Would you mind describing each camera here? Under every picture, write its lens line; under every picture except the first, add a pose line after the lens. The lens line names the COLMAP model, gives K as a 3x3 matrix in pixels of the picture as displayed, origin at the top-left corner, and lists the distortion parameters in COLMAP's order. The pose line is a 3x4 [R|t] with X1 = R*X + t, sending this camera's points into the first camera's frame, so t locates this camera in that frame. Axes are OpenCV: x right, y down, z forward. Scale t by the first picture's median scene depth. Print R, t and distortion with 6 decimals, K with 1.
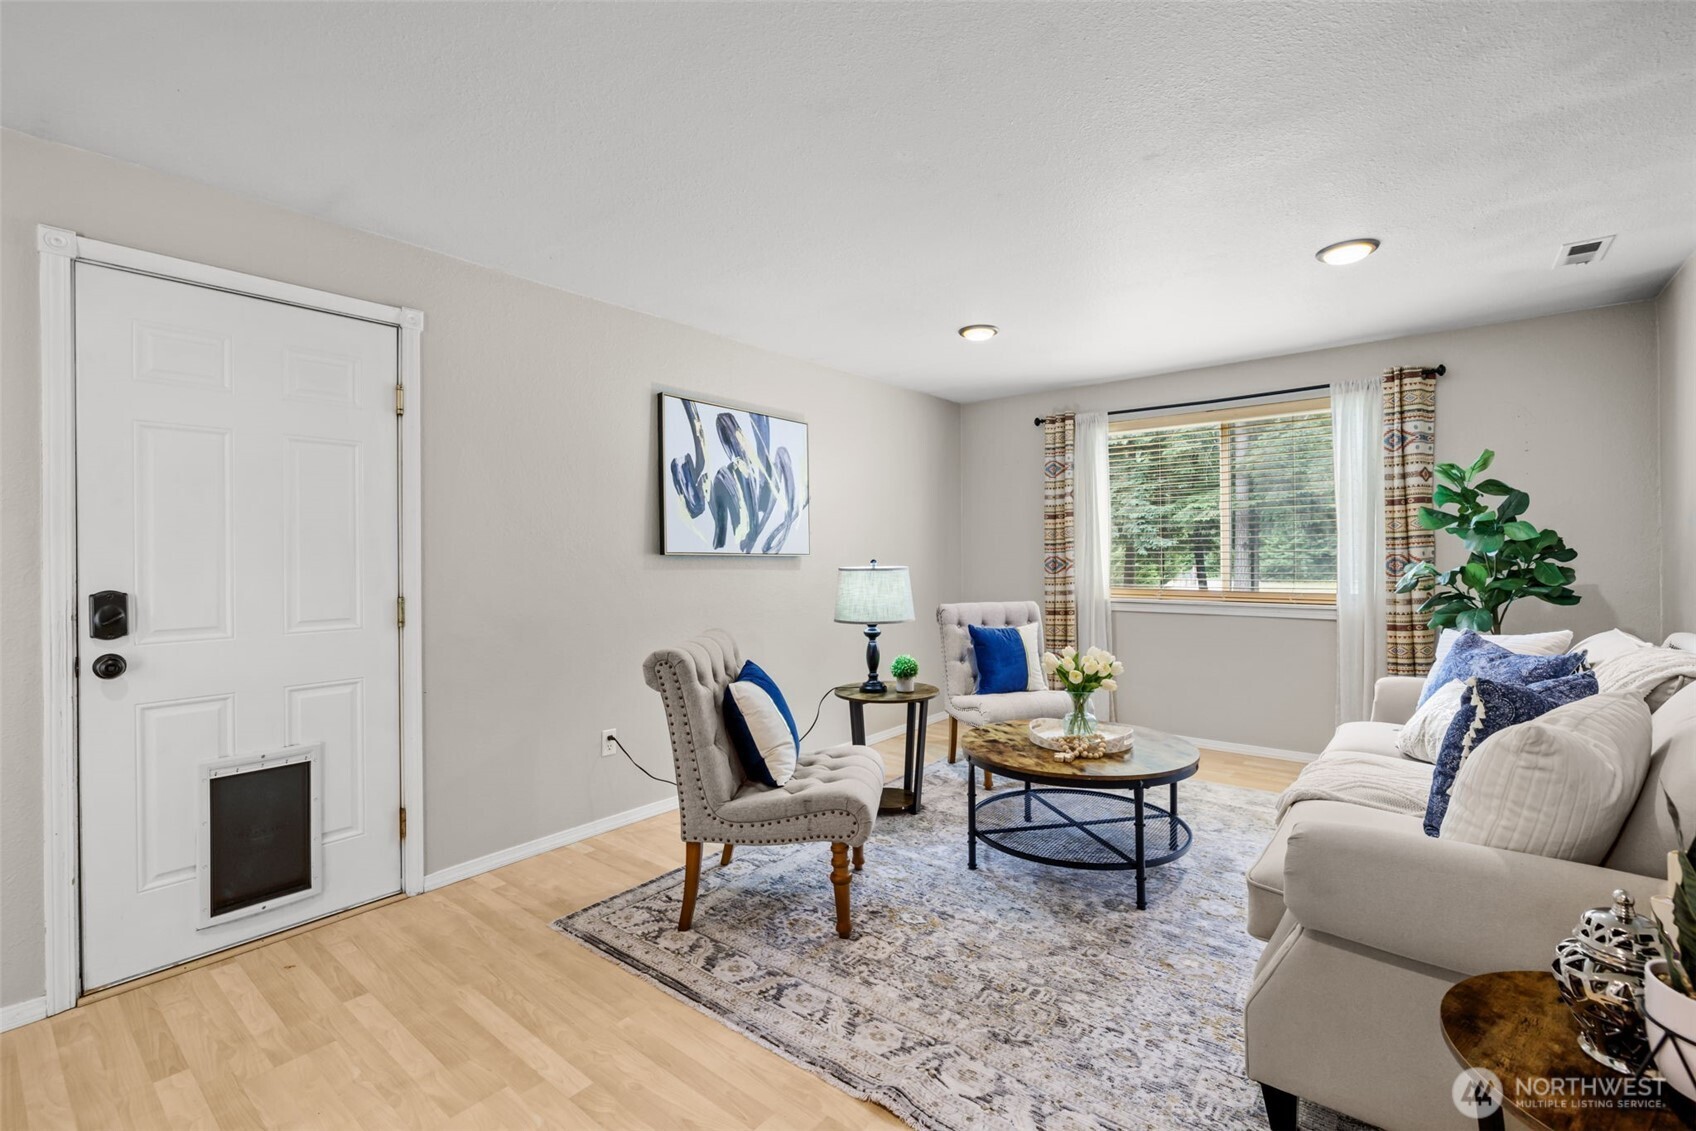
lens RADIAL K [[724.6, 0, 848.5], [0, 724.6, 559.0], [0, 0, 1]] dist [-0.004974, -0.000027]
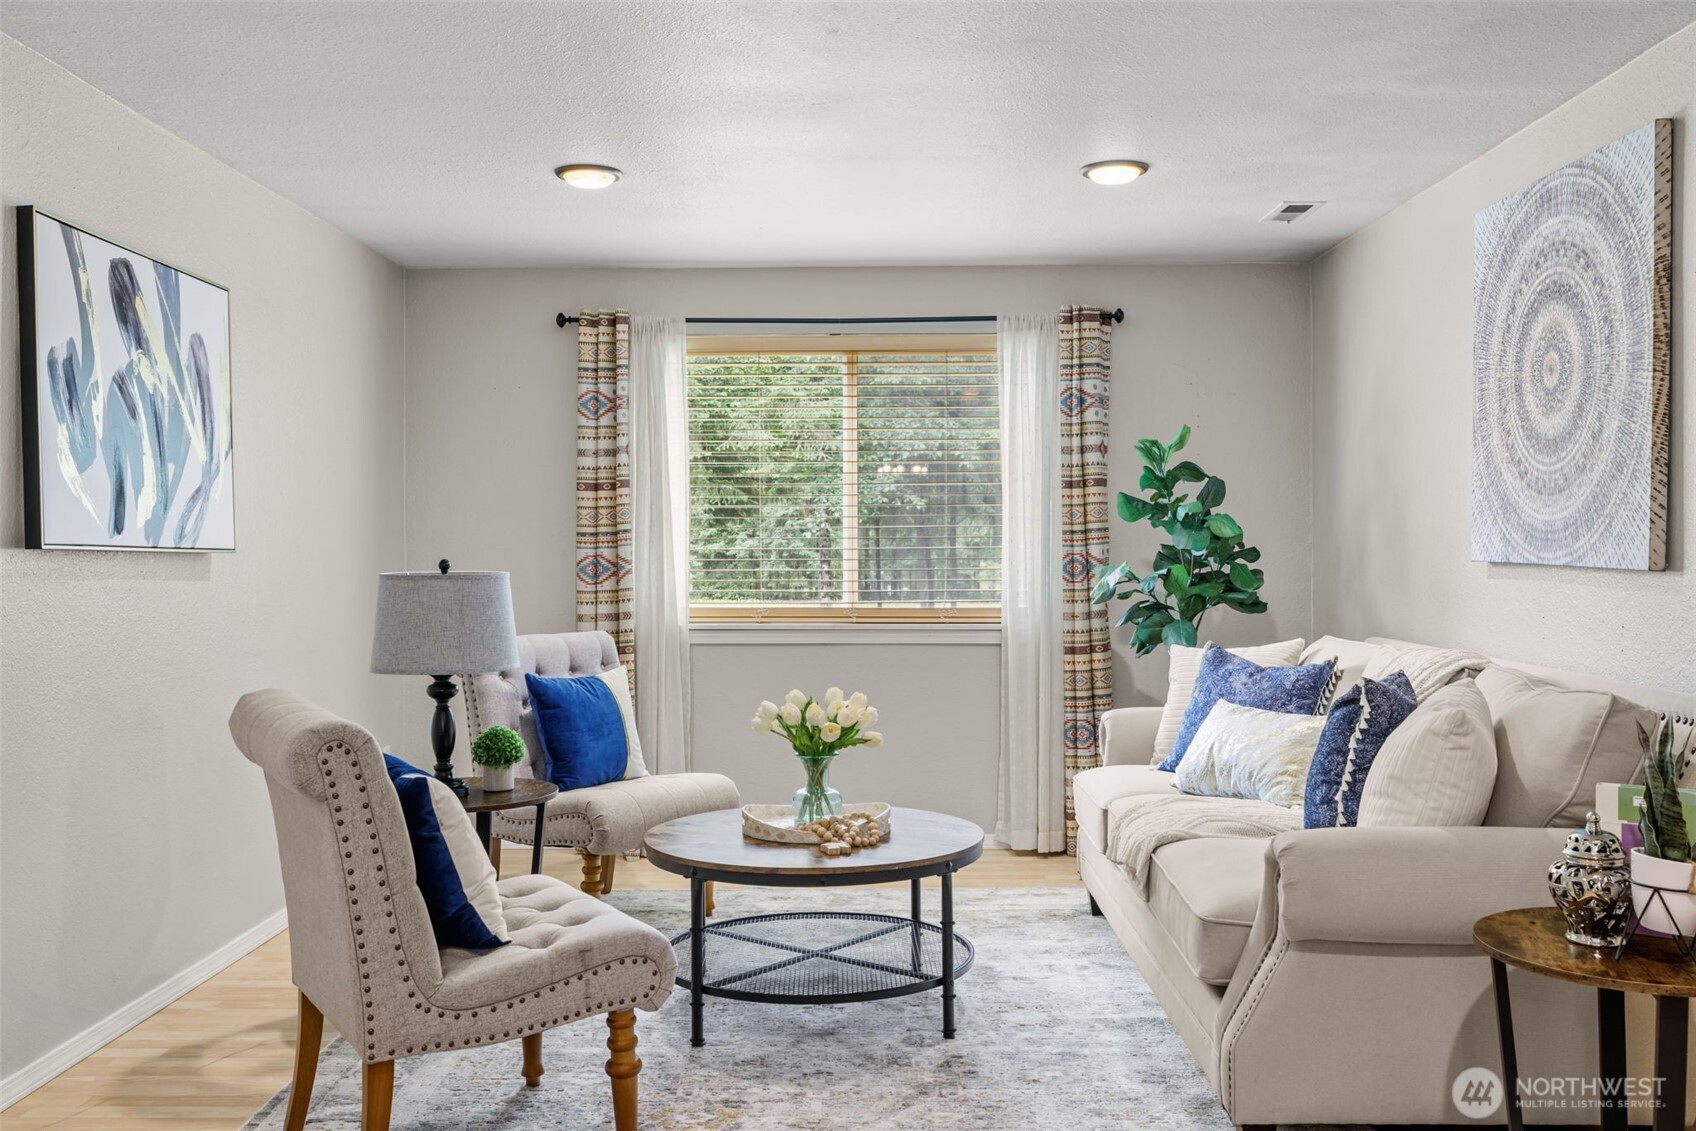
lens RADIAL K [[1420.7, 0, 848.0], [0, 1420.7, 565.5], [0, 0, 1]] dist [-0.001684, 0.002169]
pose [[0.804081, -0.001705, 0.594518, -0.355313], [-0.000120, 0.999995, 0.003031, 0.002170], [-0.594520, -0.002508, 0.804077, -0.060224]]
